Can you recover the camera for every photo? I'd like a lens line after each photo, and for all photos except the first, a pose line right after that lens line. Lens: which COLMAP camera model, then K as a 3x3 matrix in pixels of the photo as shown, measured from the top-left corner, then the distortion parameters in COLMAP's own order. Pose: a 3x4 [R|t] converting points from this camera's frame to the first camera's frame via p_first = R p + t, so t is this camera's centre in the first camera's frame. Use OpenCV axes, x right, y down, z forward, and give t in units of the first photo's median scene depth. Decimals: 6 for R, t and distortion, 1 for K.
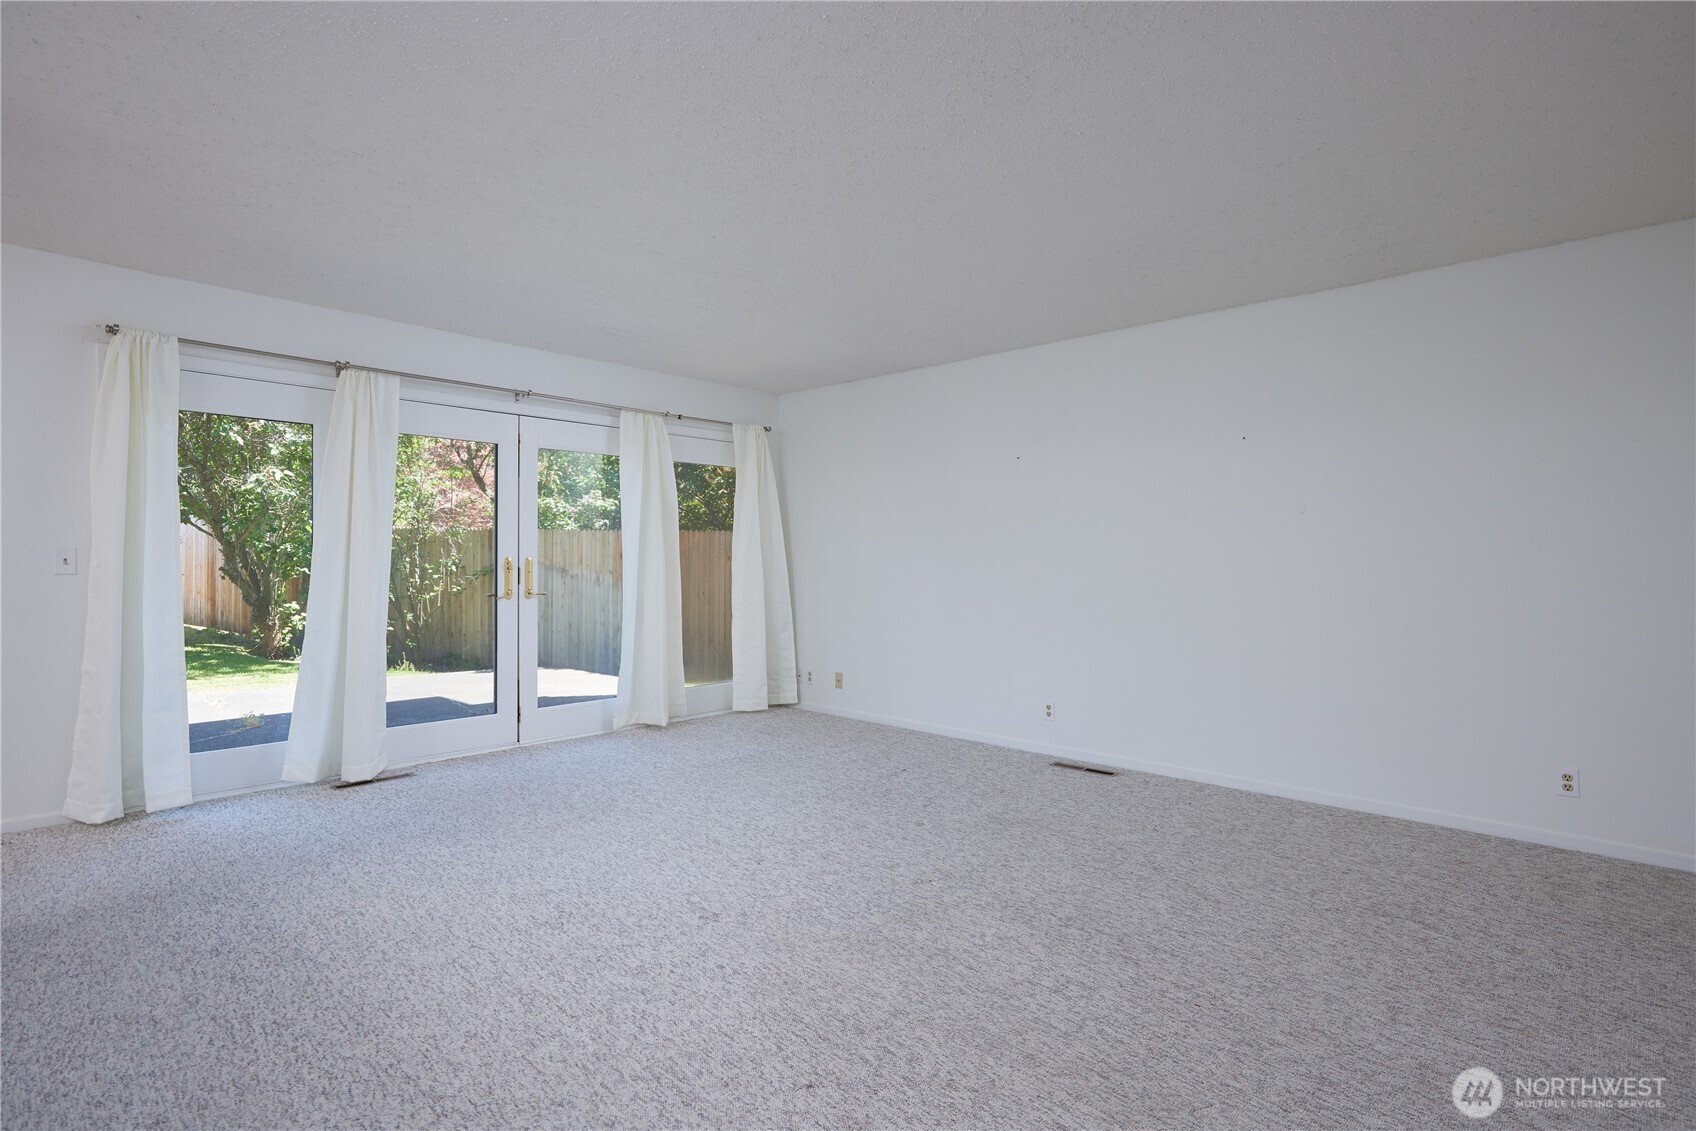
lens RADIAL K [[847.5, 0, 848.0], [0, 847.5, 565.5], [0, 0, 1]] dist [0.004211, 0.001997]
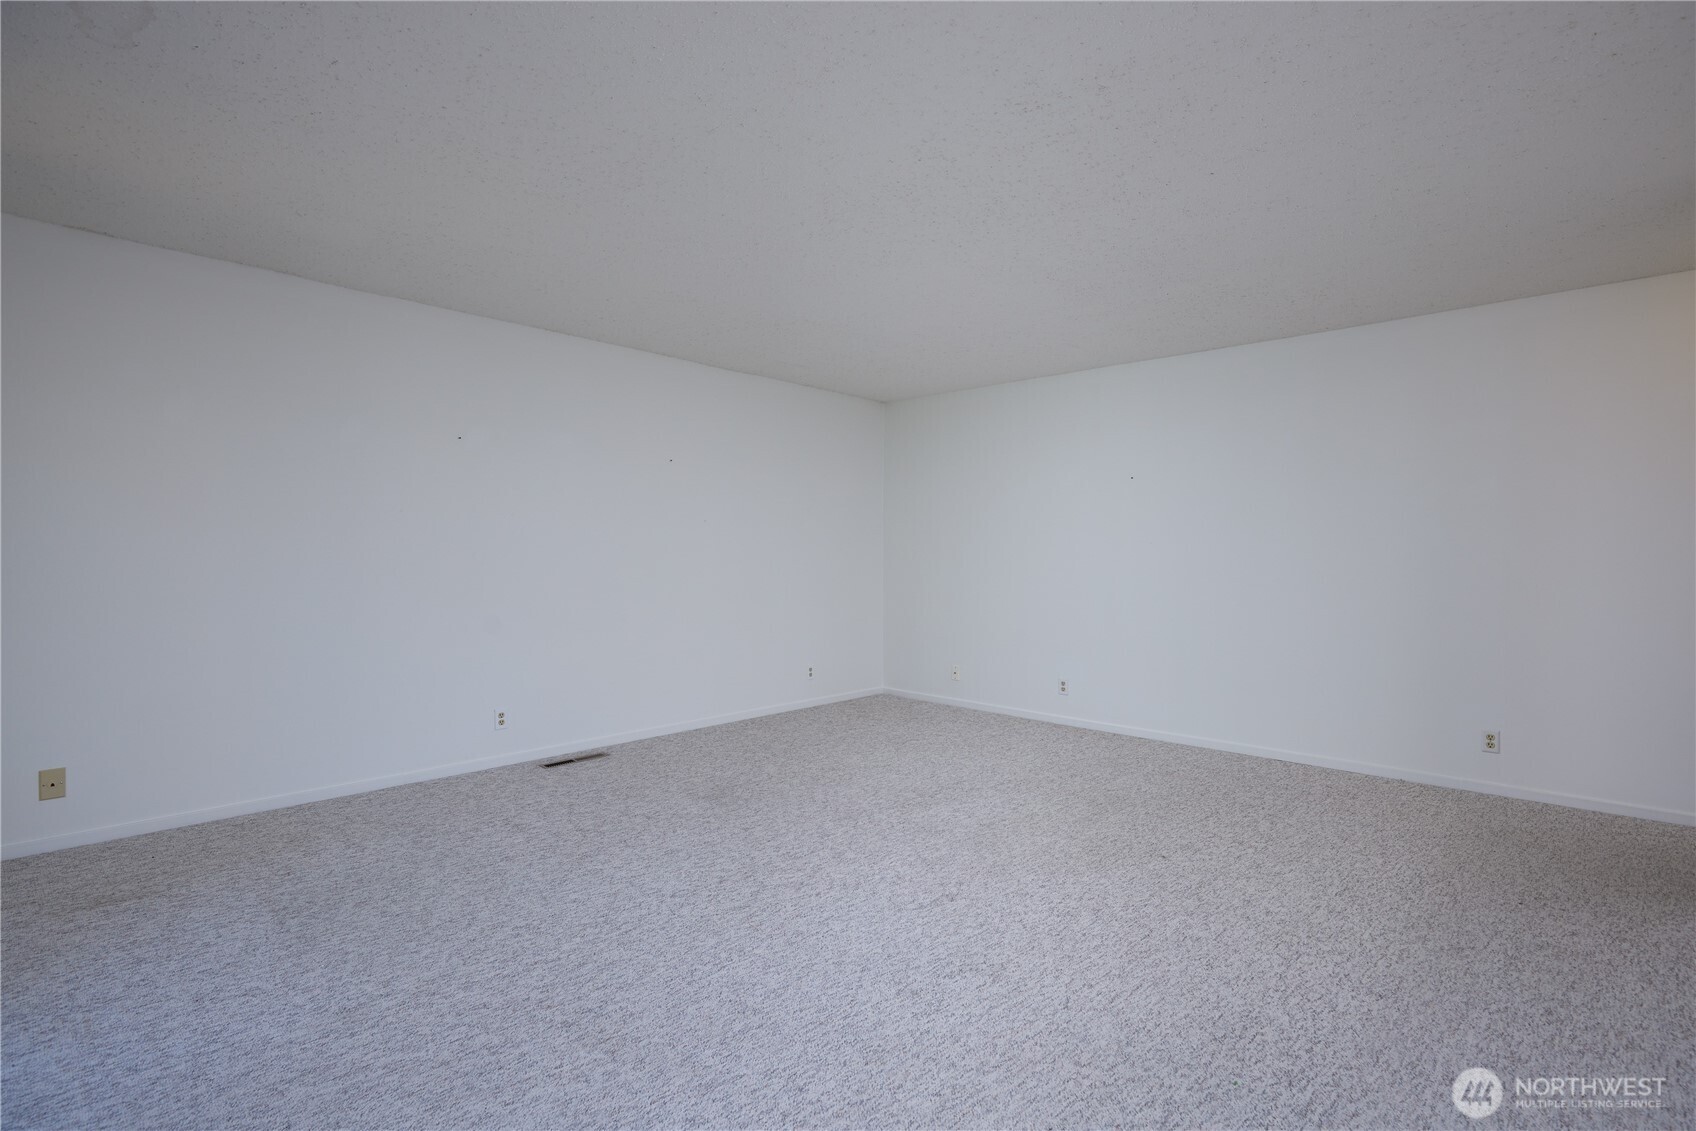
lens RADIAL K [[793.0, 0, 857.6], [0, 793.0, 557.8], [0, 0, 1]] dist [-0.001439, 0.001368]
pose [[-0.010367, -0.008917, 0.999906, -0.814907], [0.004453, 0.999950, 0.008964, -0.014323], [-0.999936, 0.004545, -0.010327, 0.795249]]
